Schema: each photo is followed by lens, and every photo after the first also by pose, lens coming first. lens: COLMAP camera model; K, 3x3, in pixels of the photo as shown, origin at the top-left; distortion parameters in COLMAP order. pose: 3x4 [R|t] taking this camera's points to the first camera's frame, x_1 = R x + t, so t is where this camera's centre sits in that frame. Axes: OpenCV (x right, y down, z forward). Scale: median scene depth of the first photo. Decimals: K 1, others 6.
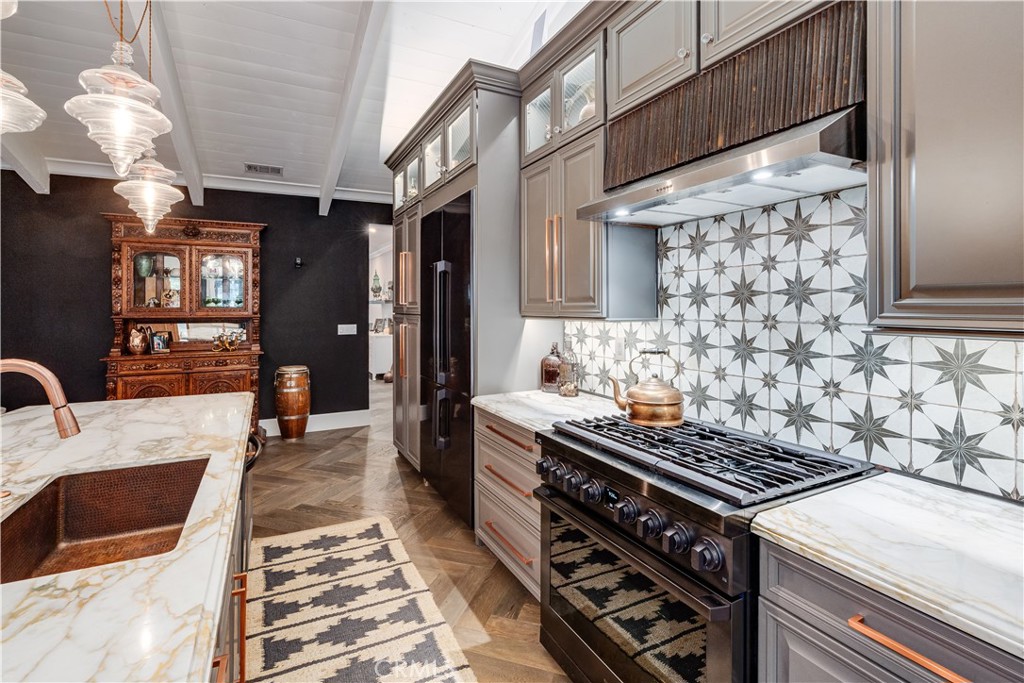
lens RADIAL K [[478.9, 0, 510.5], [0, 478.9, 307.1], [0, 0, 1]] dist [-0.002751, -0.000106]
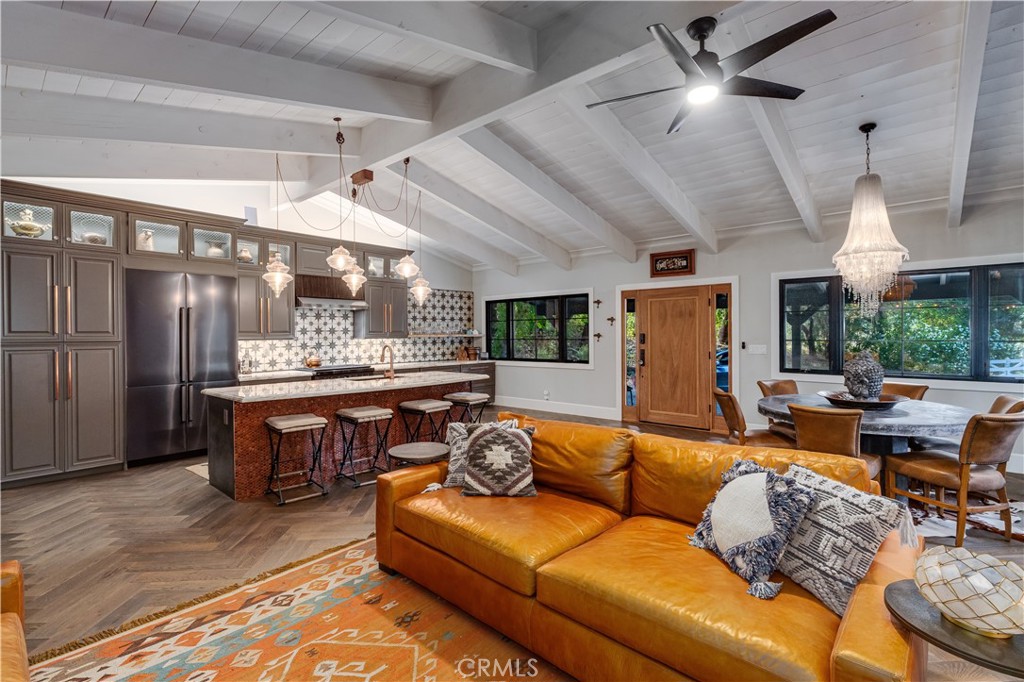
lens RADIAL K [[469.2, 0, 513.6], [0, 469.2, 336.7], [0, 0, 1]] dist [-0.000604, 0.000225]
pose [[-0.376758, 0.000787, 0.926311, -2.694675], [0.010970, 0.999933, 0.003612, 0.015363], [-0.926247, 0.011523, -0.376742, 0.745541]]
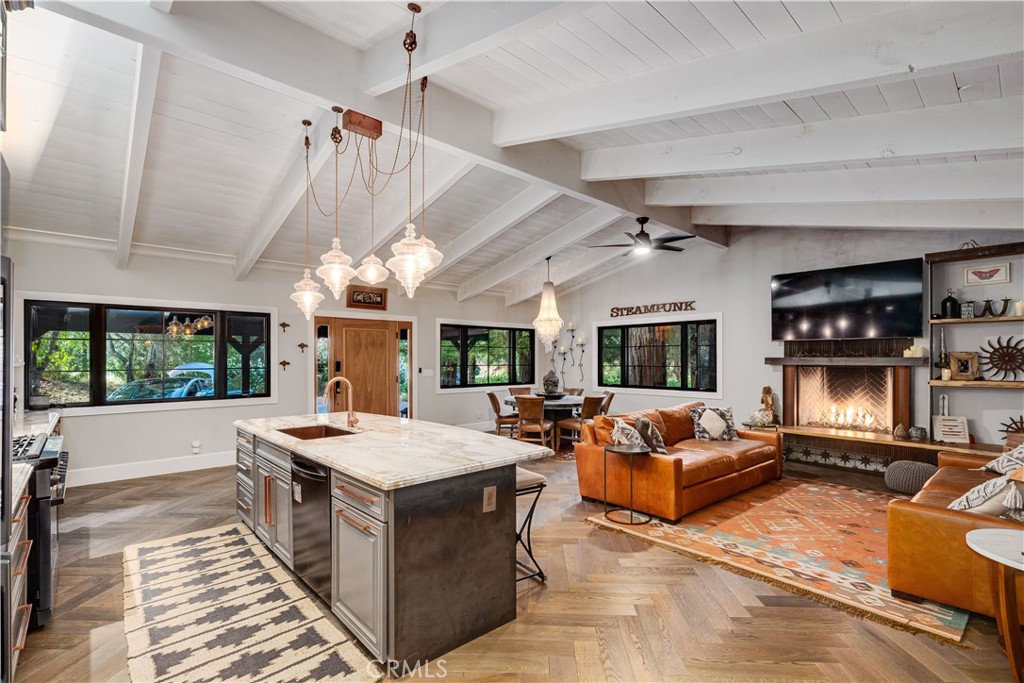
lens RADIAL K [[467.2, 0, 516.9], [0, 467.2, 358.7], [0, 0, 1]] dist [-0.002219, 0.000722]
pose [[-0.962034, 0.004058, -0.272898, -0.626775], [0.003290, 0.999989, 0.003273, -0.005478], [0.272908, 0.002251, -0.962037, 1.989194]]
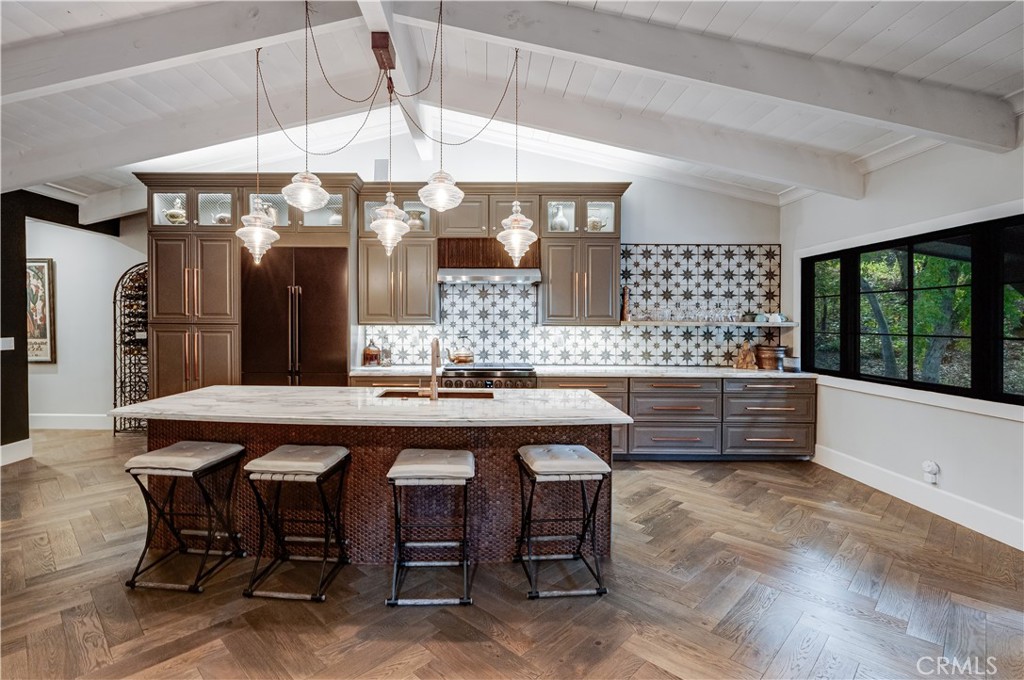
lens RADIAL K [[491.3, 0, 478.9], [0, 491.3, 324.1], [0, 0, 1]] dist [-0.002516, 0.000046]
pose [[0.461988, -0.002374, 0.886883, -1.562535], [-0.005075, 0.999973, 0.005321, 0.009857], [-0.886872, -0.006959, 0.461964, -0.215598]]
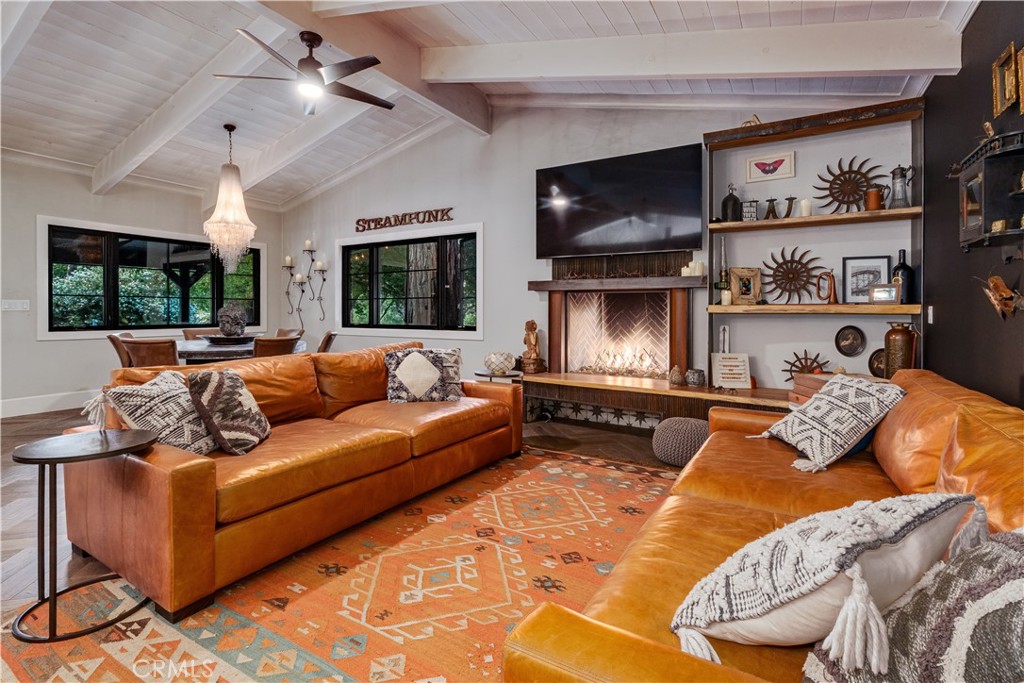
lens RADIAL K [[473.9, 0, 513.7], [0, 473.9, 312.2], [0, 0, 1]] dist [-0.003238, 0.000118]
pose [[-0.840426, 0.003829, -0.541912, -1.600360], [-0.000384, 0.999971, 0.007660, 0.116369], [0.541926, 0.006646, -0.840400, 1.443762]]
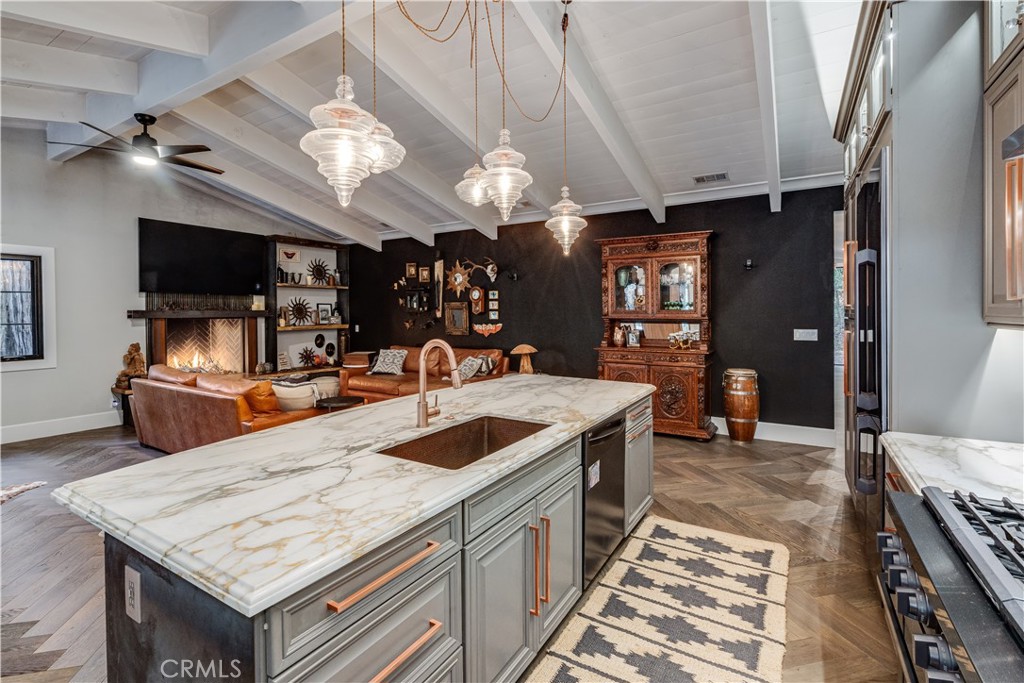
lens RADIAL K [[473.6, 0, 507.5], [0, 473.6, 318.1], [0, 0, 1]] dist [-0.000510, 0.000109]
pose [[0.521677, 0.014230, -0.853025, 0.264069], [0.000672, 0.999854, 0.017090, 0.000421], [0.853143, -0.009489, 0.521591, 0.144797]]
